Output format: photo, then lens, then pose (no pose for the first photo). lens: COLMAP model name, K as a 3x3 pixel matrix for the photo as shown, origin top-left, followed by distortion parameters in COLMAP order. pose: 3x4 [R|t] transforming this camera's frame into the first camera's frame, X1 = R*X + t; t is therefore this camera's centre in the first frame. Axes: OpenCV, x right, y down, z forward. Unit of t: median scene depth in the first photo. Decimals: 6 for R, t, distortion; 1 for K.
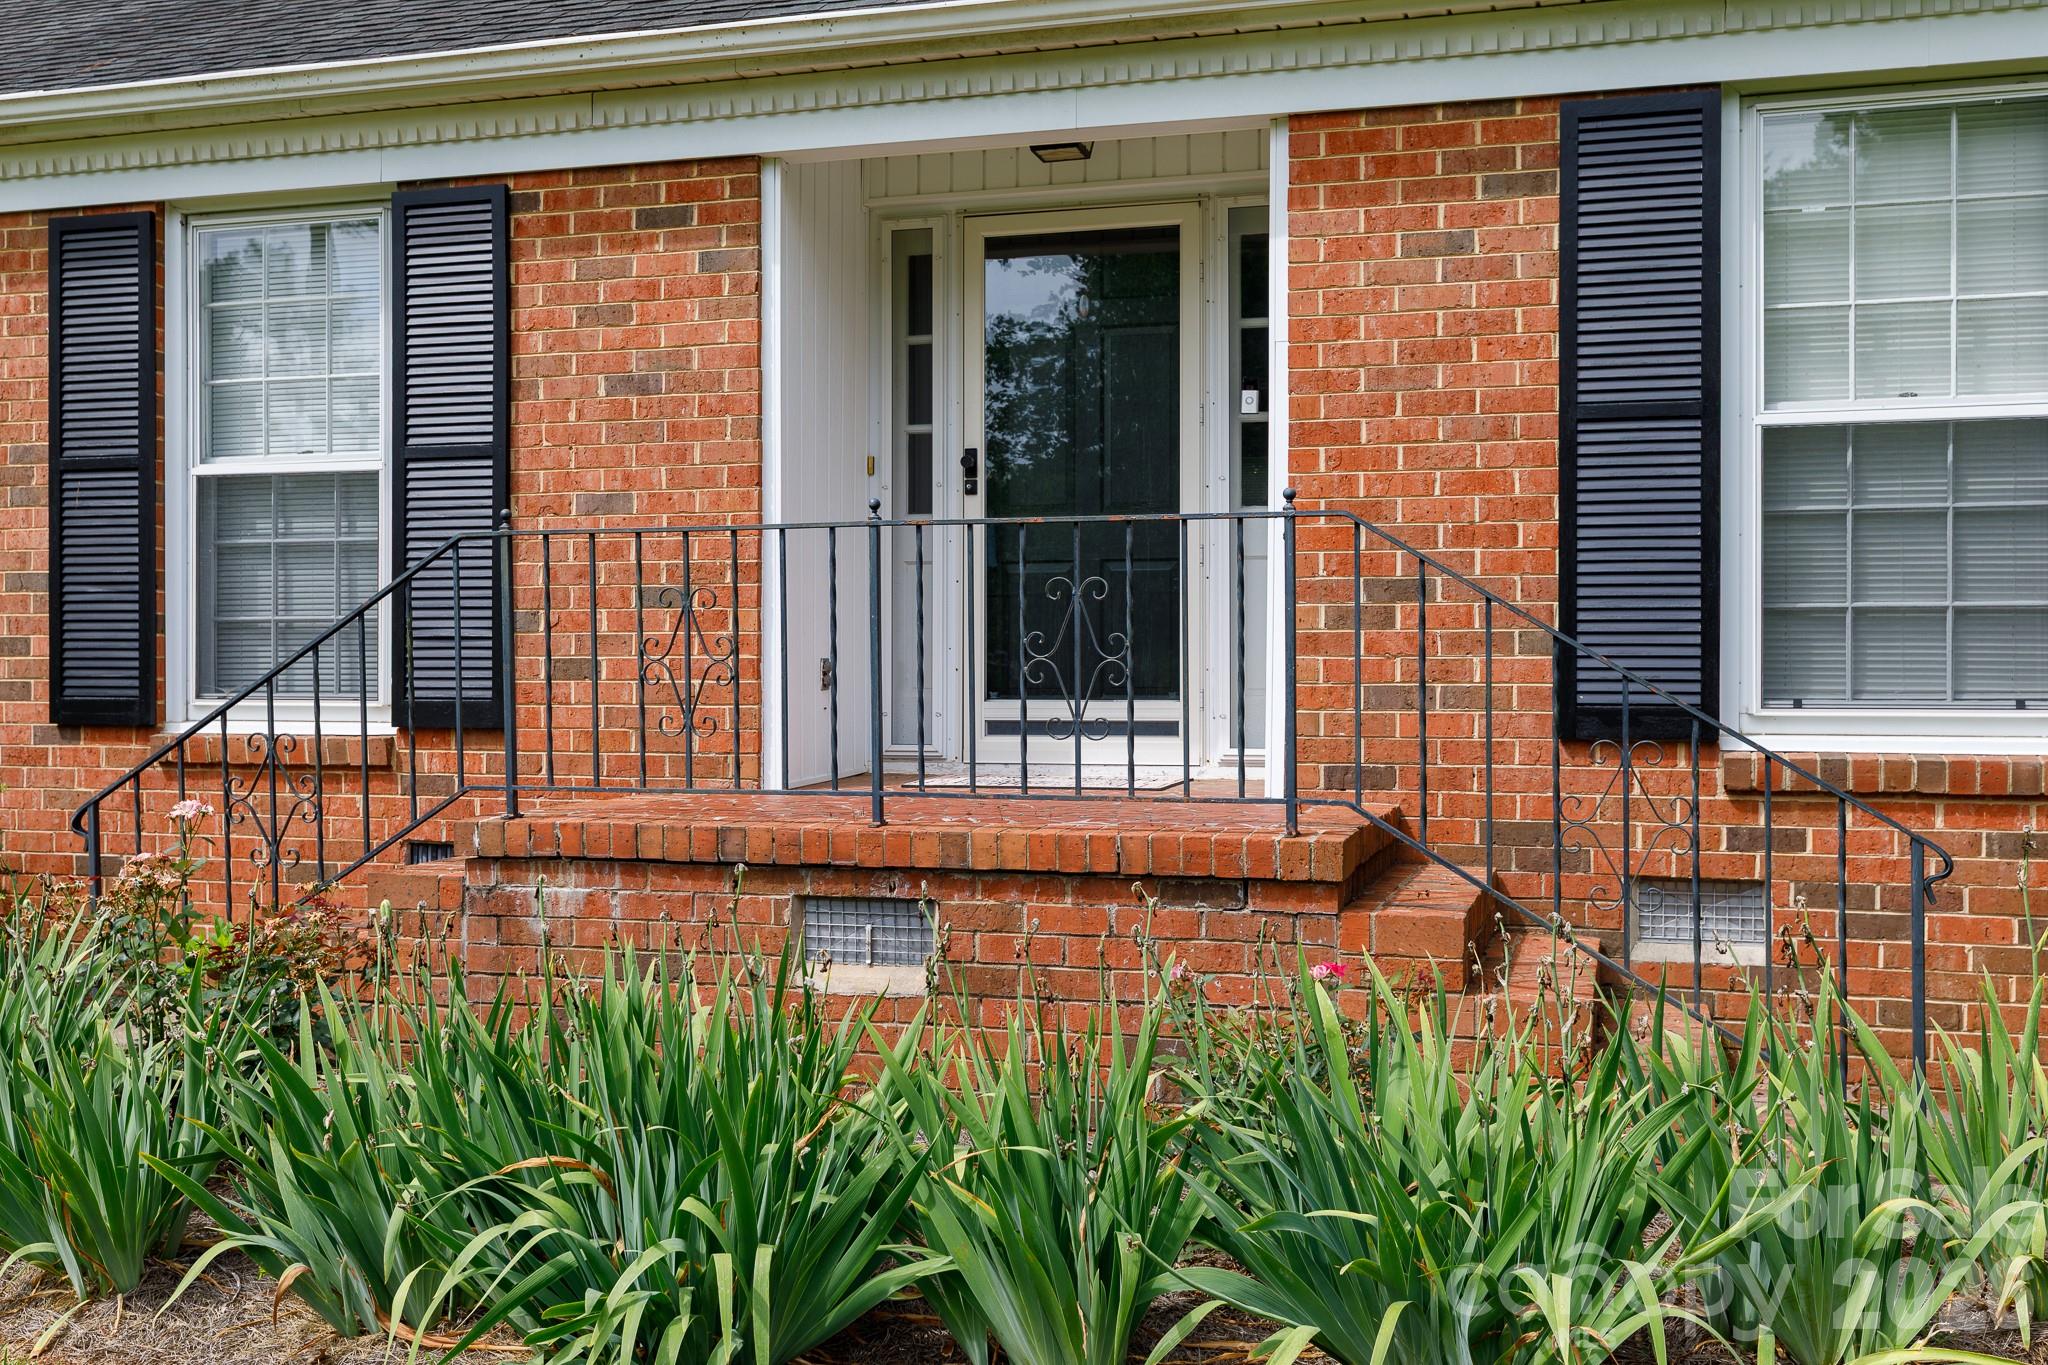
lens RADIAL K [[2018.7, 0, 1009.0], [0, 2018.7, 671.5], [0, 0, 1]] dist [0.000118, 0.000000]
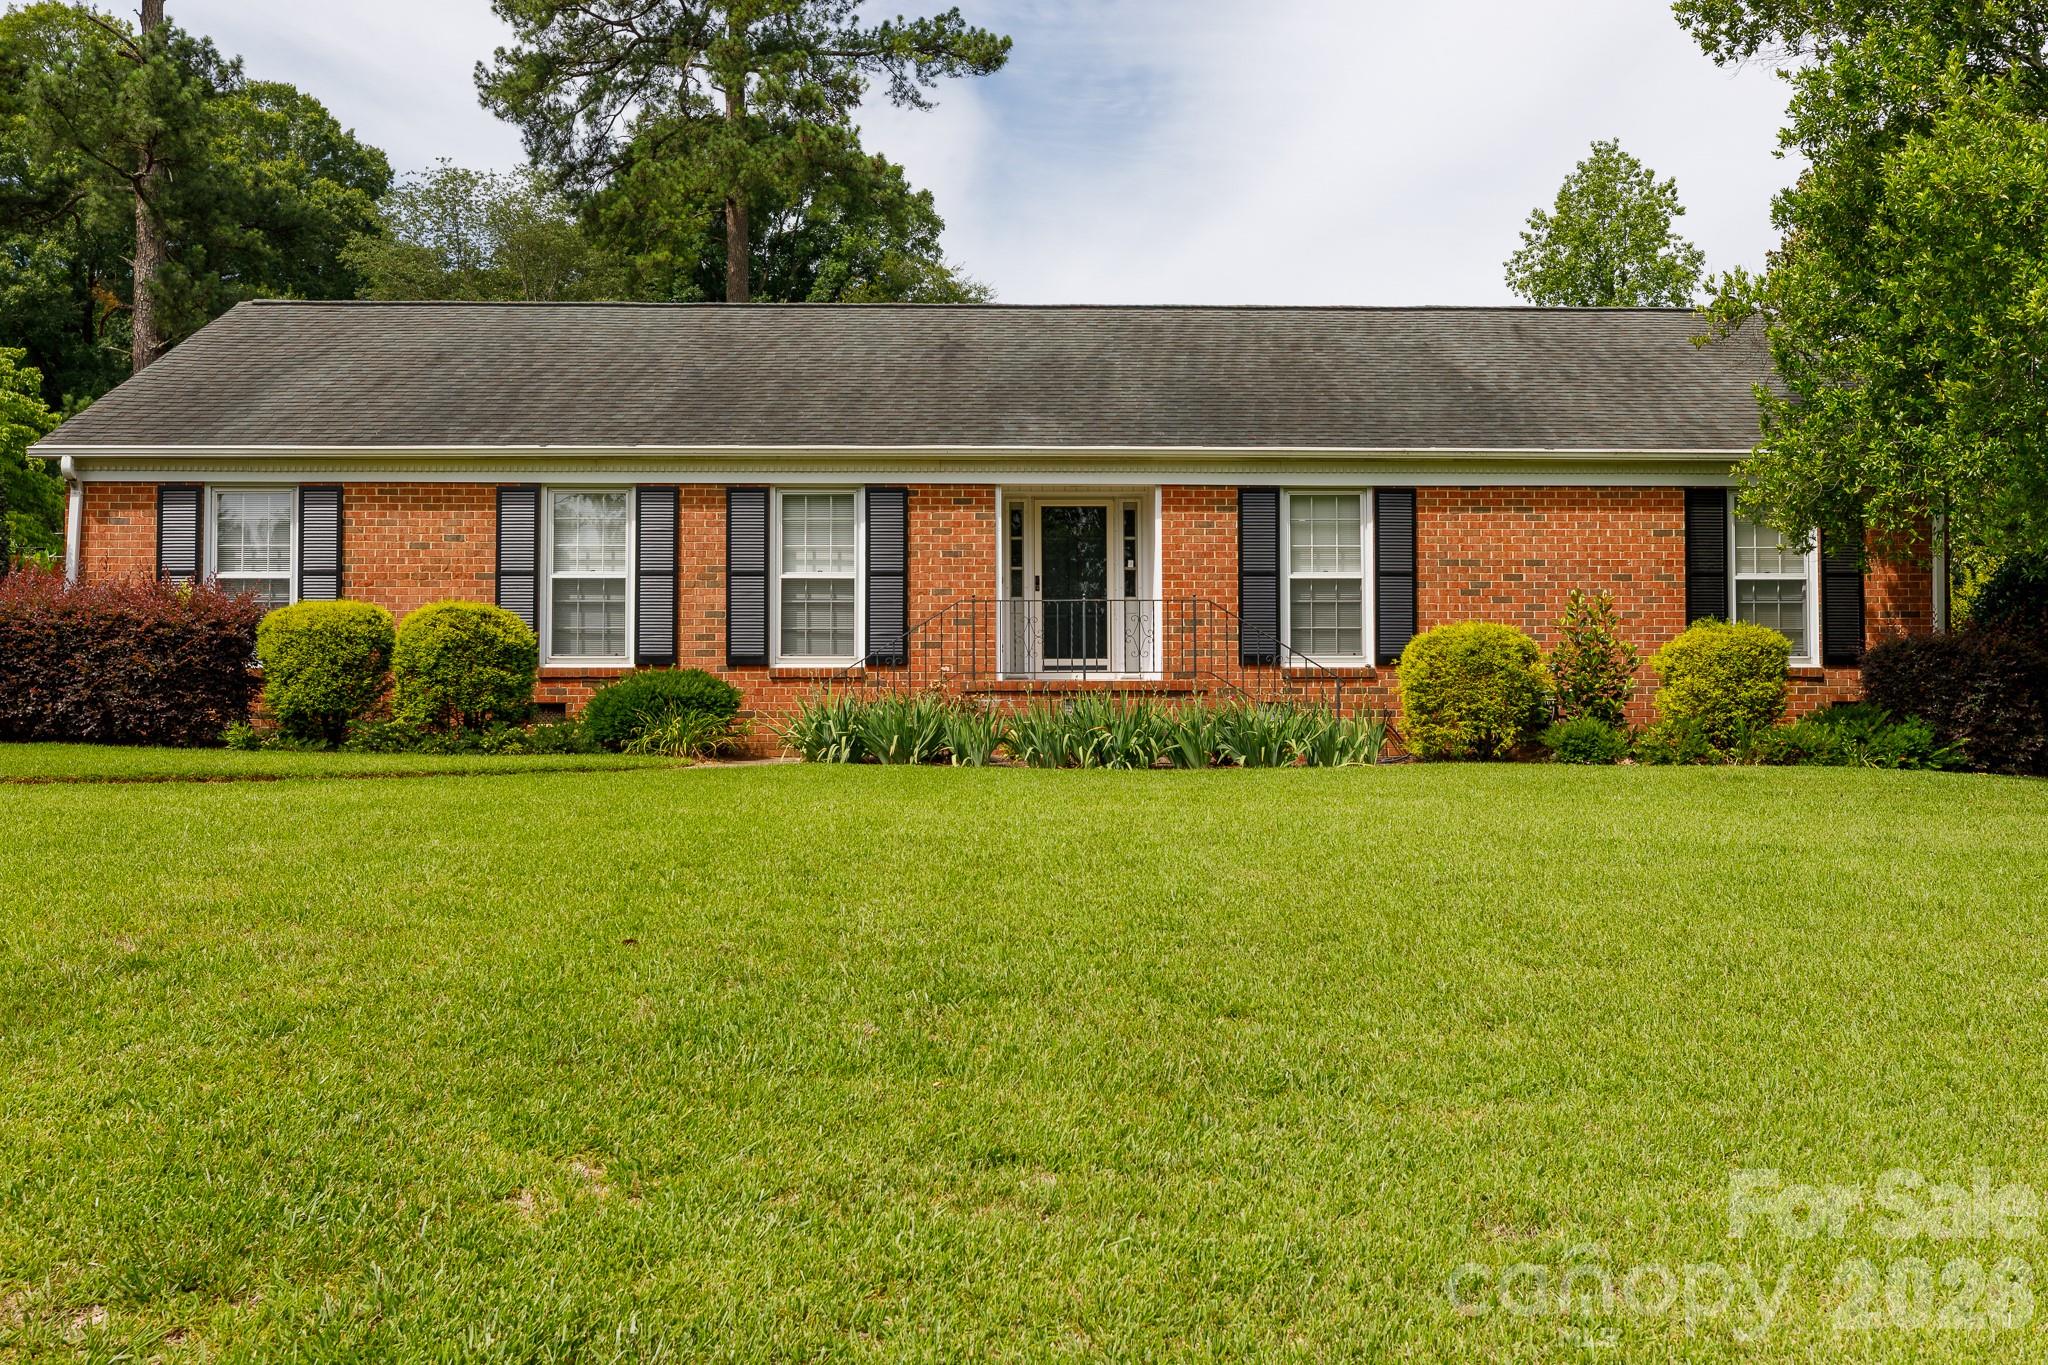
lens RADIAL K [[1725.7, 0, 1024.8], [0, 1725.7, 685.9], [0, 0, 1]] dist [0.003883, -0.001683]
pose [[0.950267, 0.005699, 0.311385, -0.909688], [0.002889, 0.999628, -0.027113, 0.134457], [-0.311423, 0.026664, 0.949897, -1.563928]]
